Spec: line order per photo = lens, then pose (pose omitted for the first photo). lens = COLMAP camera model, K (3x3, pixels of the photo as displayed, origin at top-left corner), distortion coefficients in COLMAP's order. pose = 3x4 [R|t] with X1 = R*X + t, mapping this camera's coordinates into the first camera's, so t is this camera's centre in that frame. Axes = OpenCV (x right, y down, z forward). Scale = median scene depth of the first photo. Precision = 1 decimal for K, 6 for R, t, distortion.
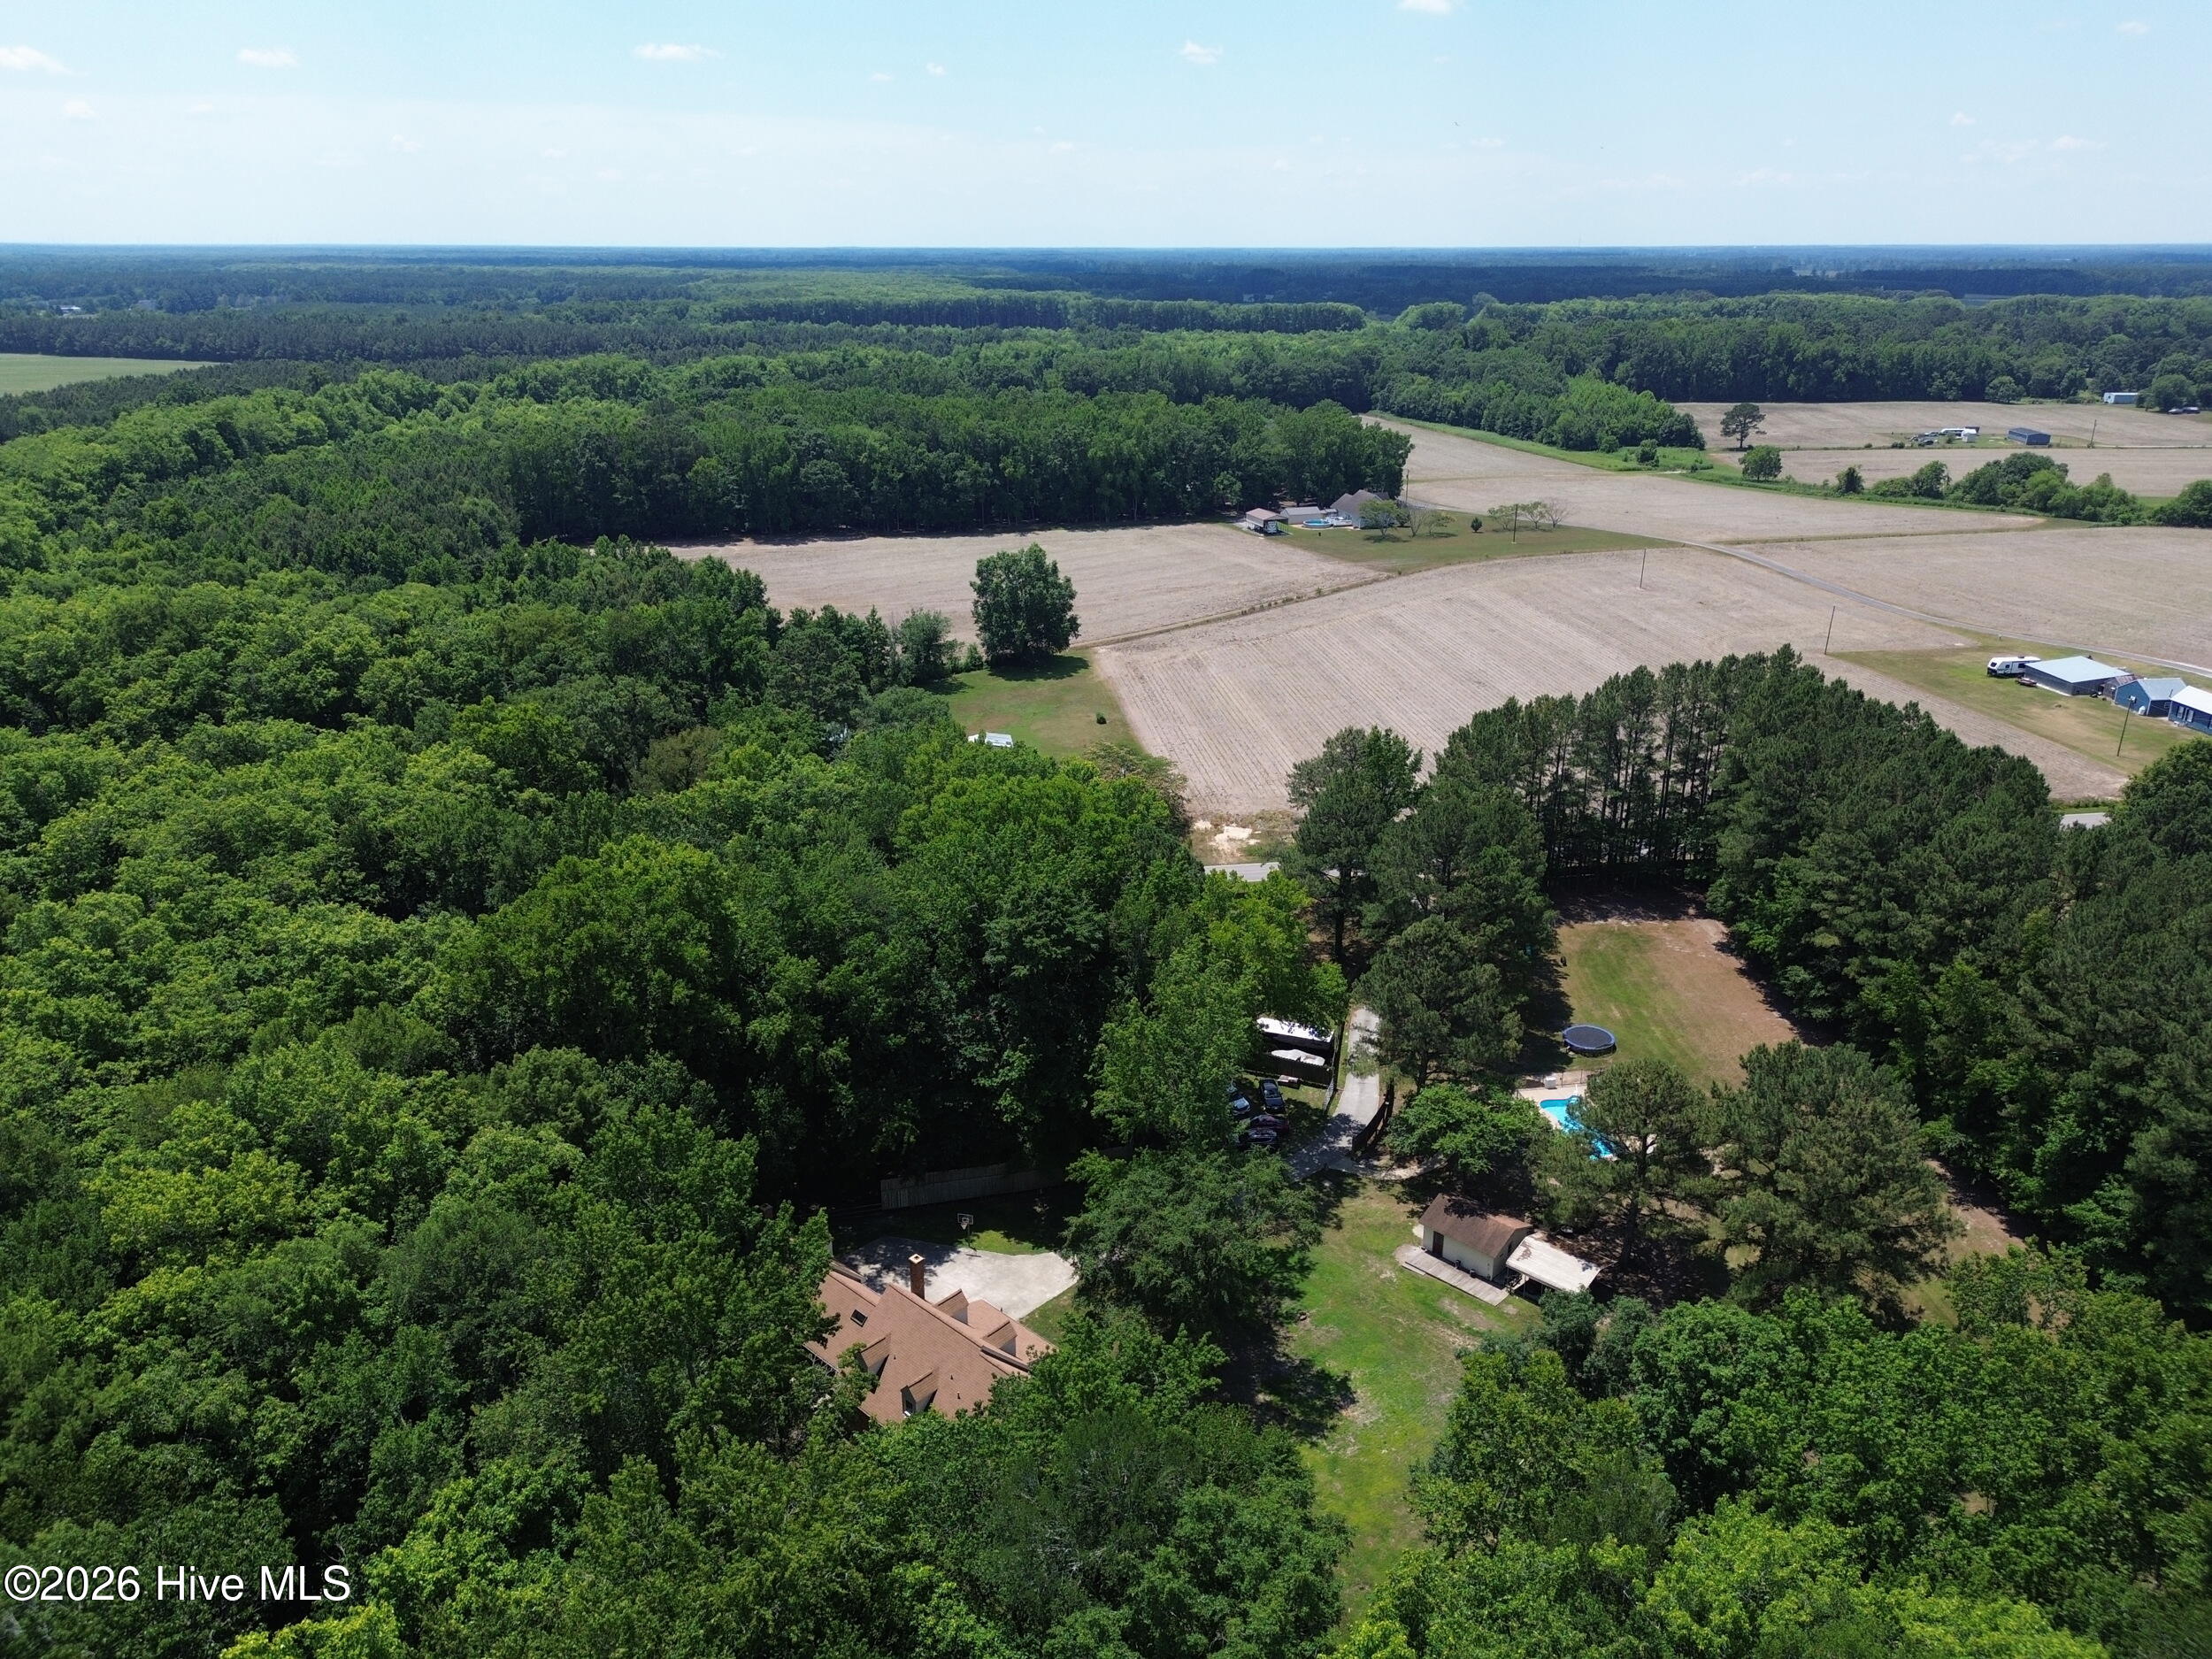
lens RADIAL K [[1594.8, 0, 1106.0], [0, 1594.8, 829.5], [0, 0, 1]] dist [0.067945, -0.071473]
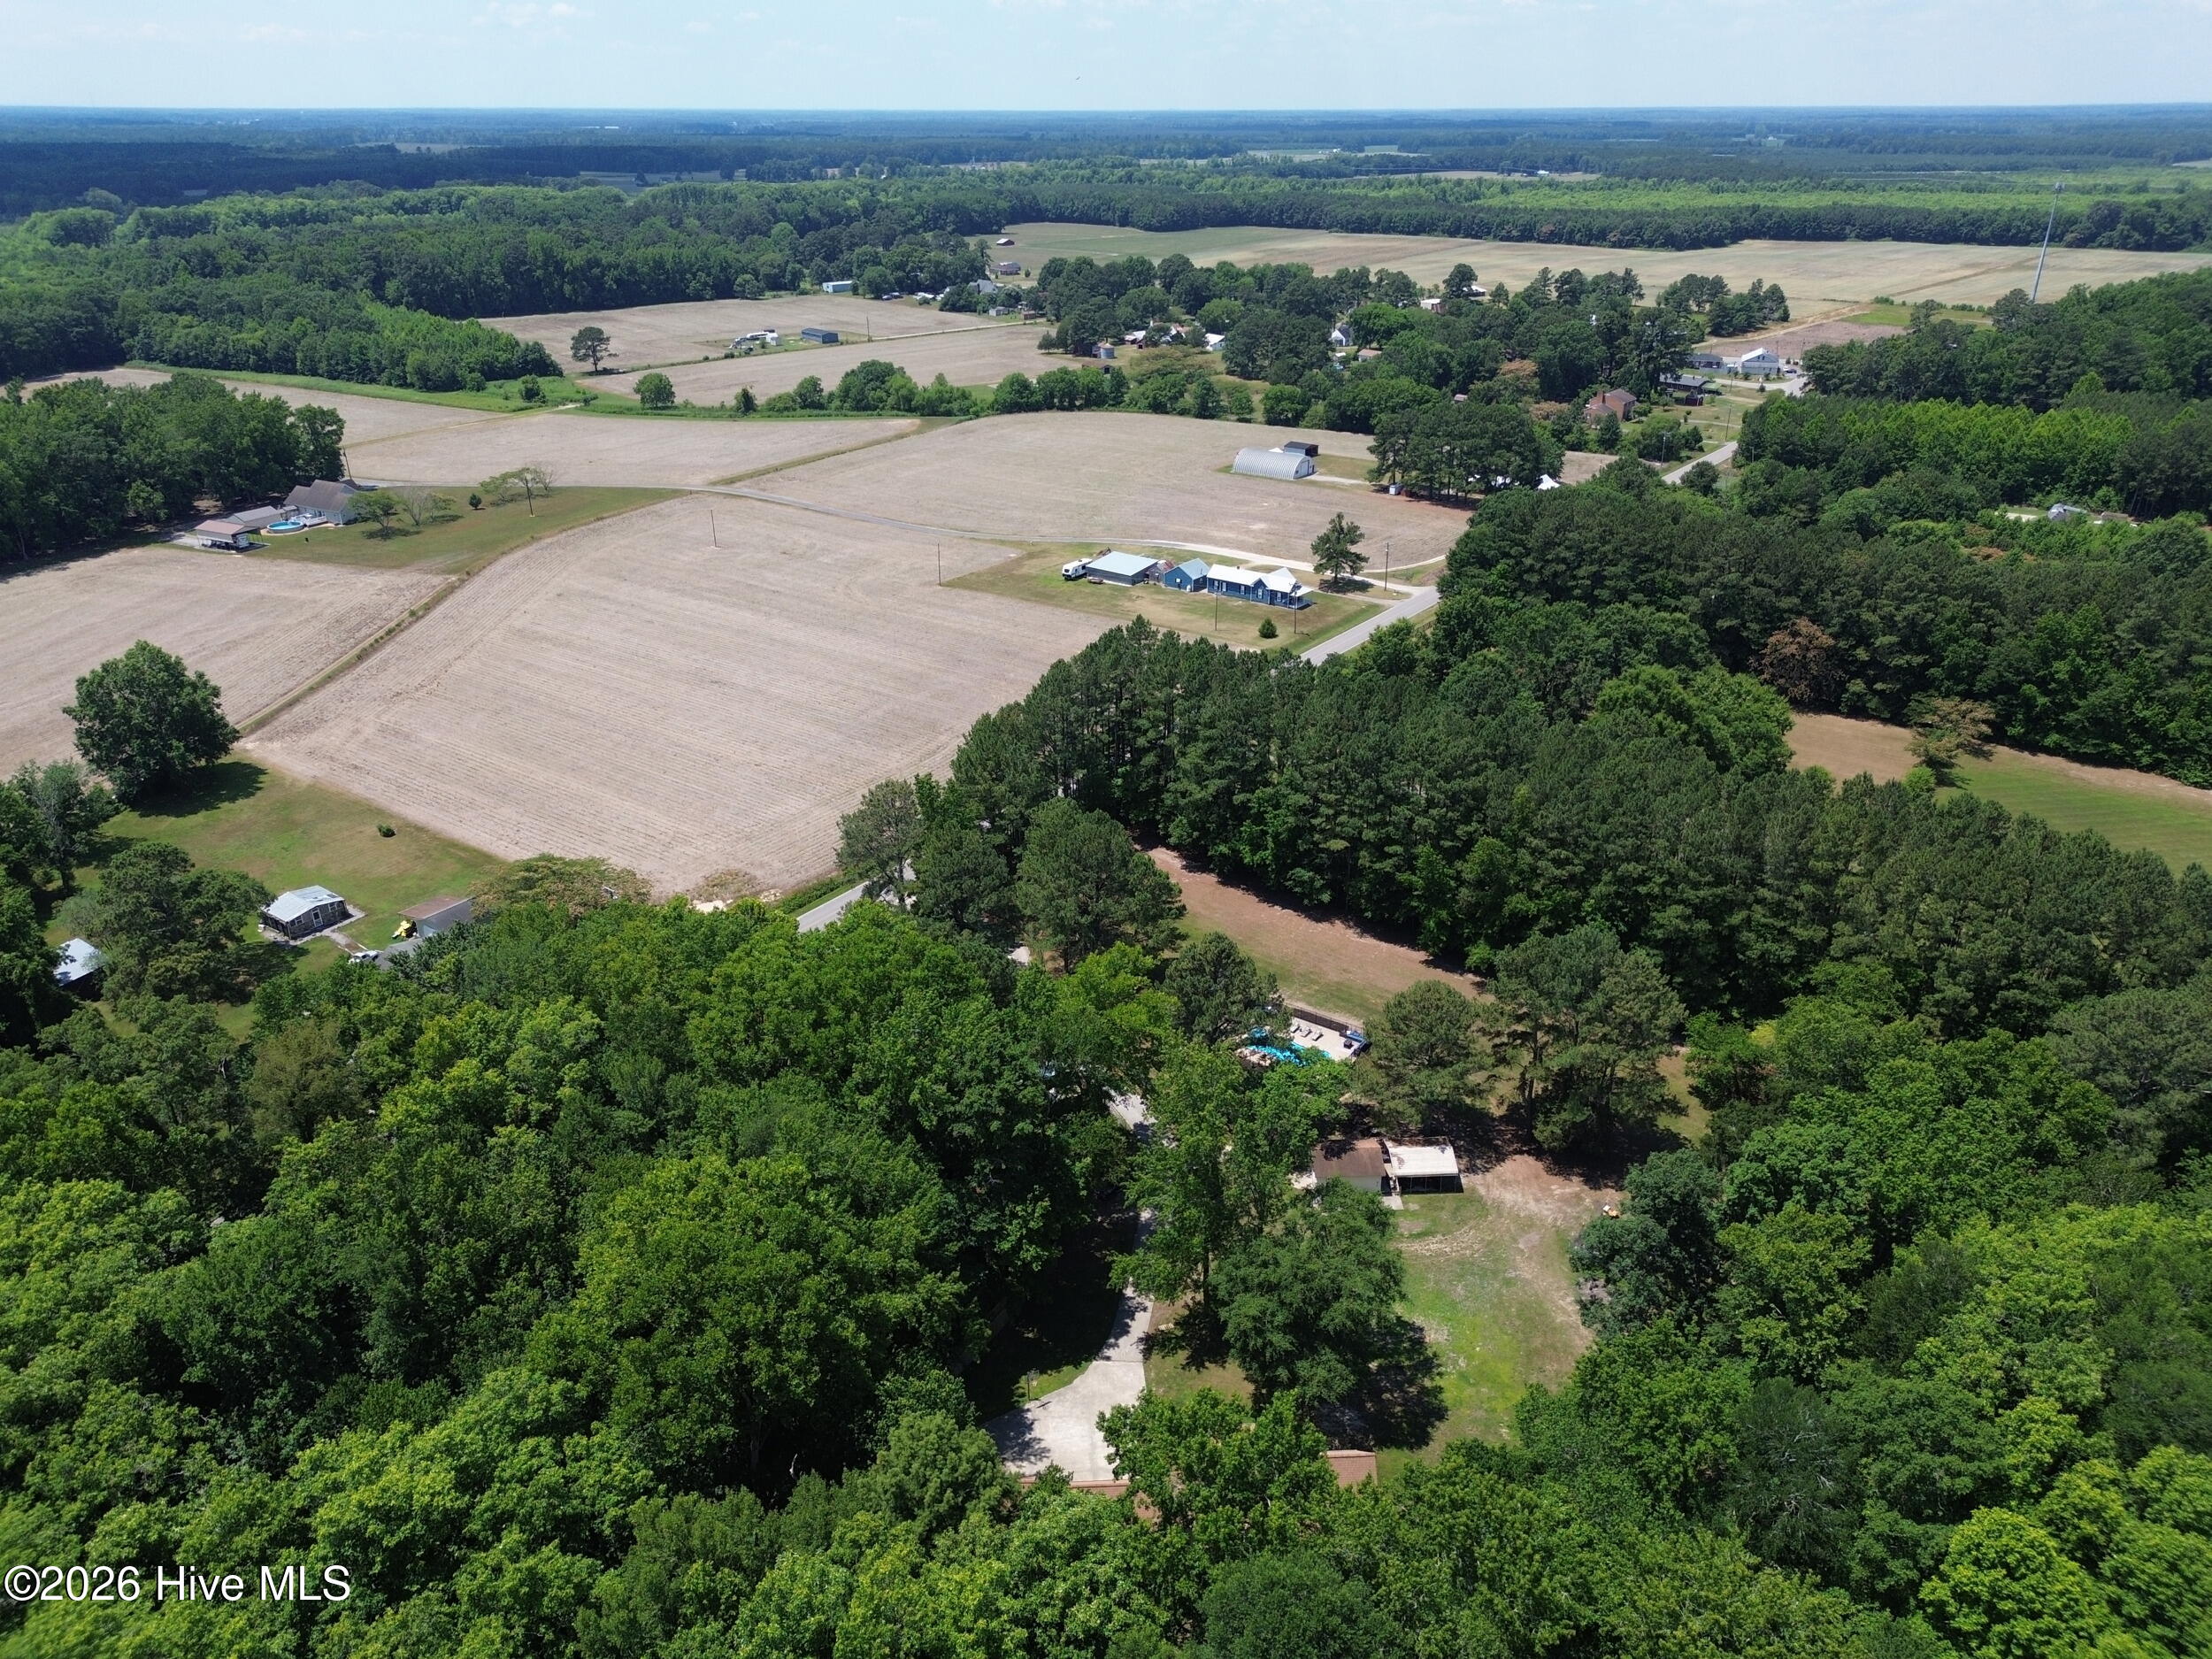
lens RADIAL K [[1594.8, 0, 1106.0], [0, 1594.8, 829.5], [0, 0, 1]] dist [0.067945, -0.071473]
pose [[0.688392, -0.301735, 0.659600, -0.185572], [0.249409, 0.952386, 0.175374, -0.075469], [-0.681110, 0.043784, 0.730870, 0.060786]]
